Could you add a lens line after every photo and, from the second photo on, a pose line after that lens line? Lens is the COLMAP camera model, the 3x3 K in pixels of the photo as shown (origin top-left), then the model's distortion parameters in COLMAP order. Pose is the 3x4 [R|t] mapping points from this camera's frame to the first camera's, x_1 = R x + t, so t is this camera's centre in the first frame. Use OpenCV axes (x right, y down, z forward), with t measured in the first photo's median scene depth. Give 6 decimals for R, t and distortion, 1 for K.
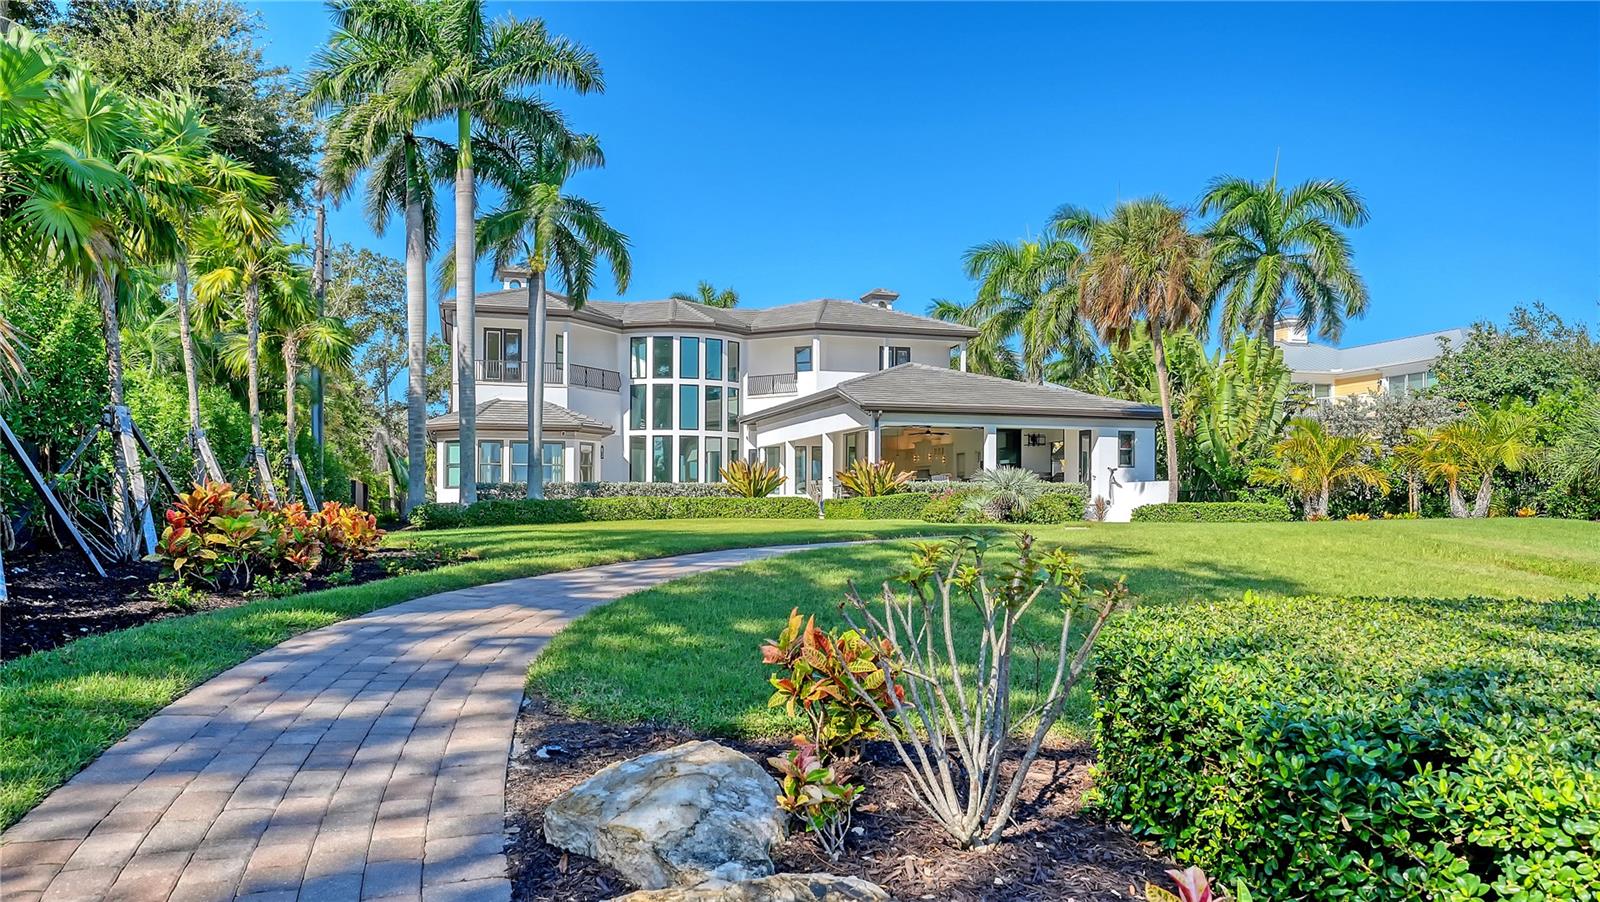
lens RADIAL K [[1117.6, 0, 798.4], [0, 1117.6, 461.4], [0, 0, 1]] dist [0.006116, -0.000021]
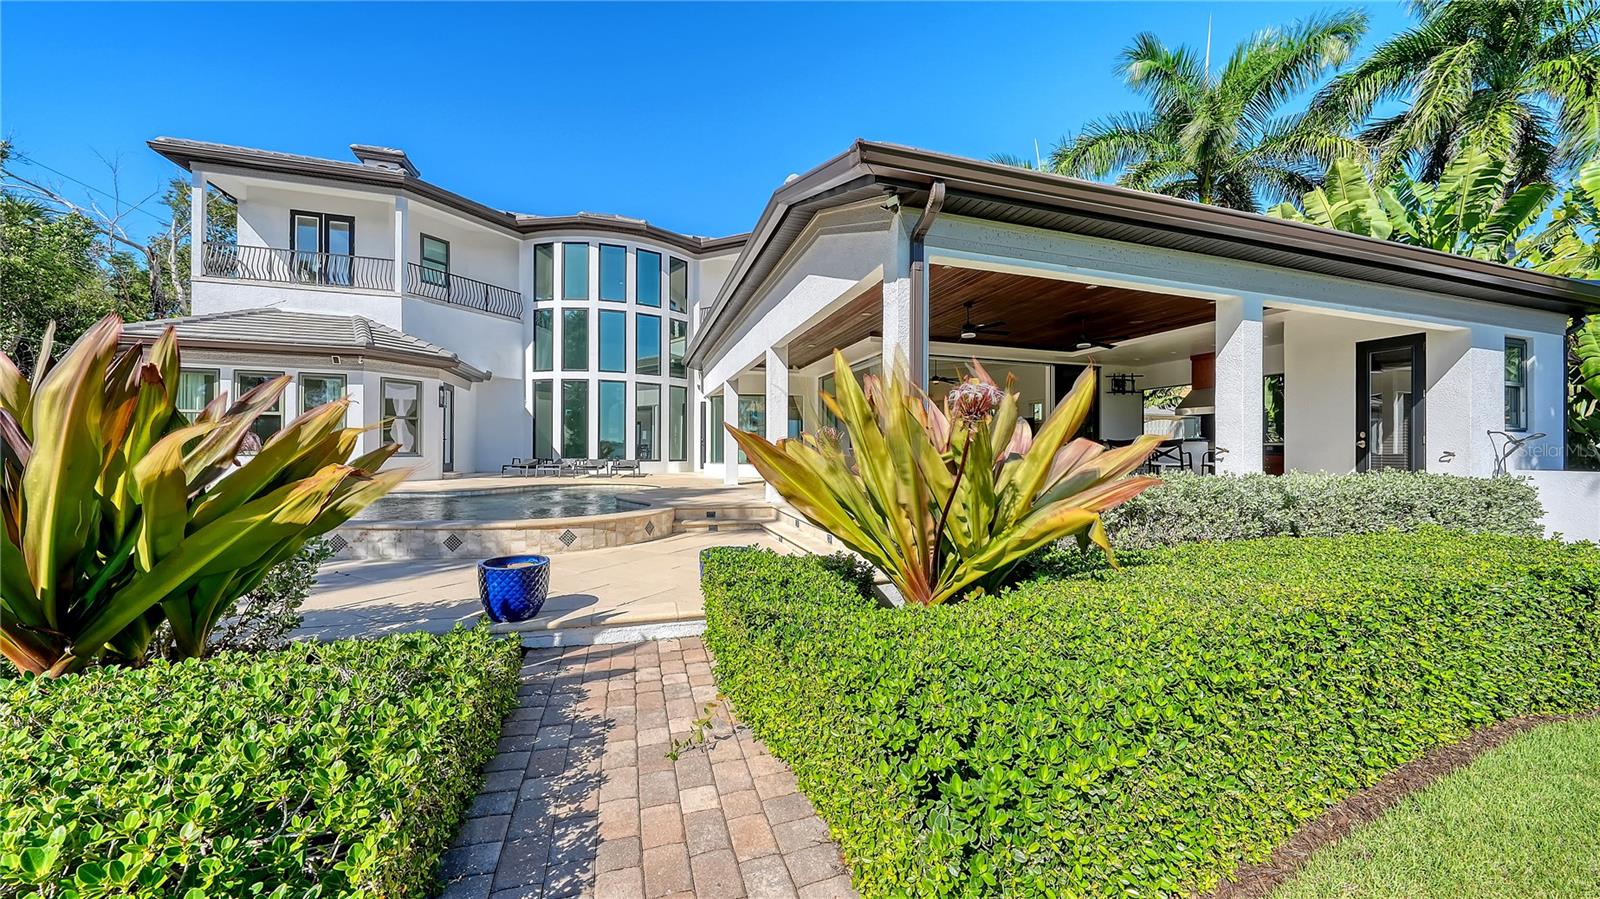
lens RADIAL K [[548.3, 0, 806.4], [0, 548.3, 442.7], [0, 0, 1]] dist [-0.002318, 0.000020]
pose [[0.999866, 0.012723, -0.010308, 0.036027], [-0.012430, 0.999531, 0.028002, 0.006481], [0.010659, -0.027870, 0.999555, 0.681884]]
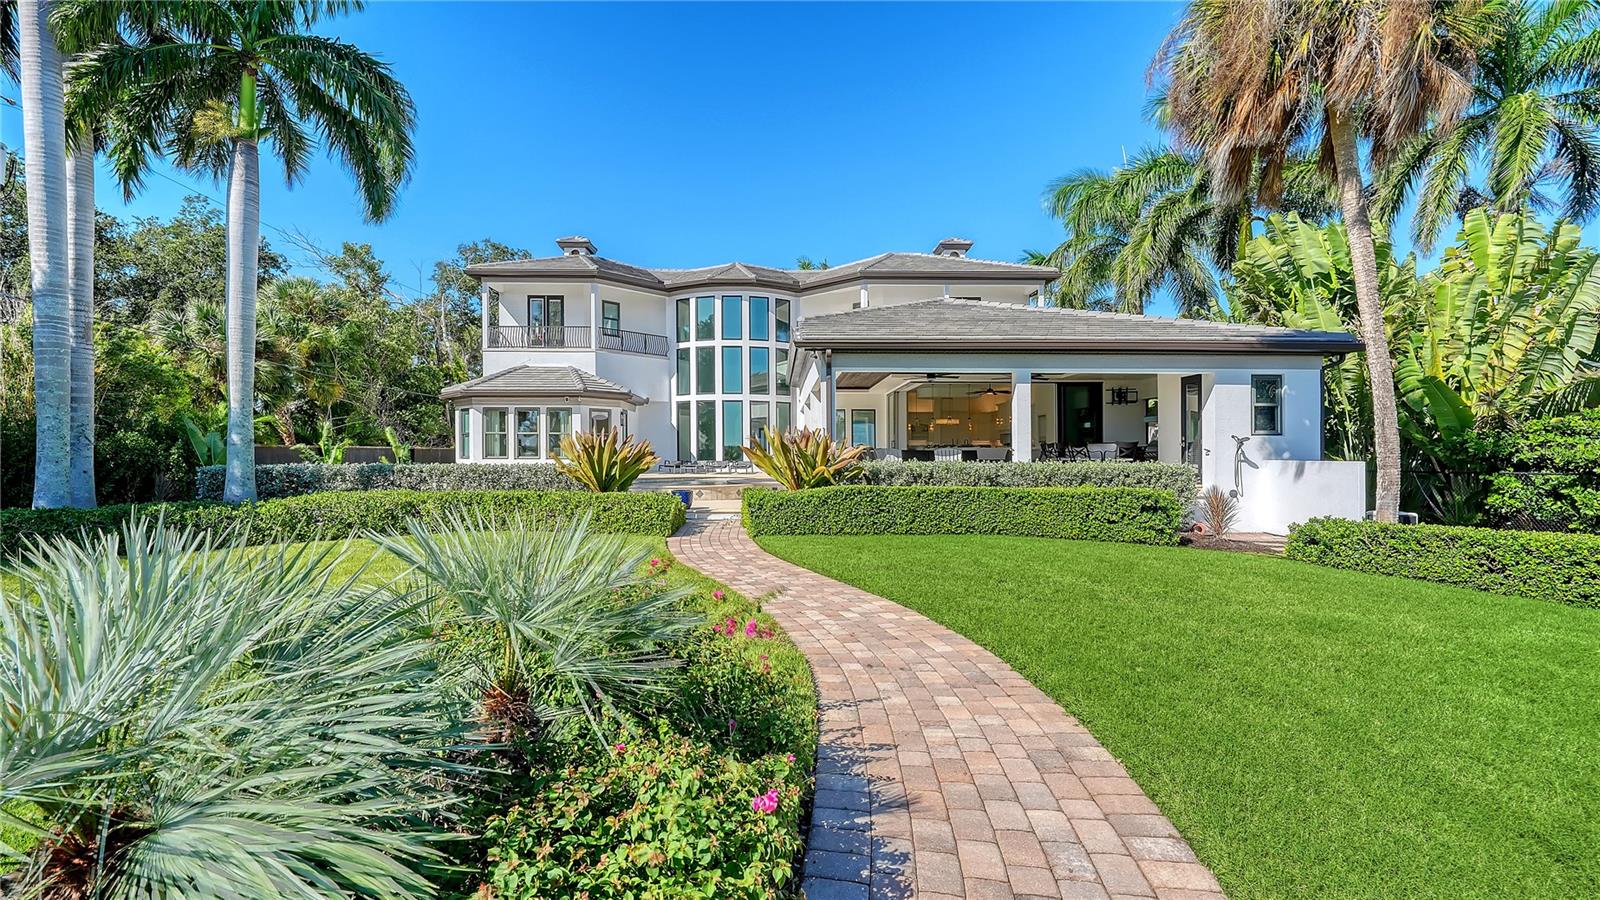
lens RADIAL K [[696.2, 0, 805.3], [0, 696.2, 428.6], [0, 0, 1]] dist [-0.011723, 0.000153]
pose [[0.961691, -0.007655, -0.274029, 0.130706], [0.010201, 0.999917, 0.007867, -0.003076], [0.273946, -0.010361, 0.961689, 0.478294]]
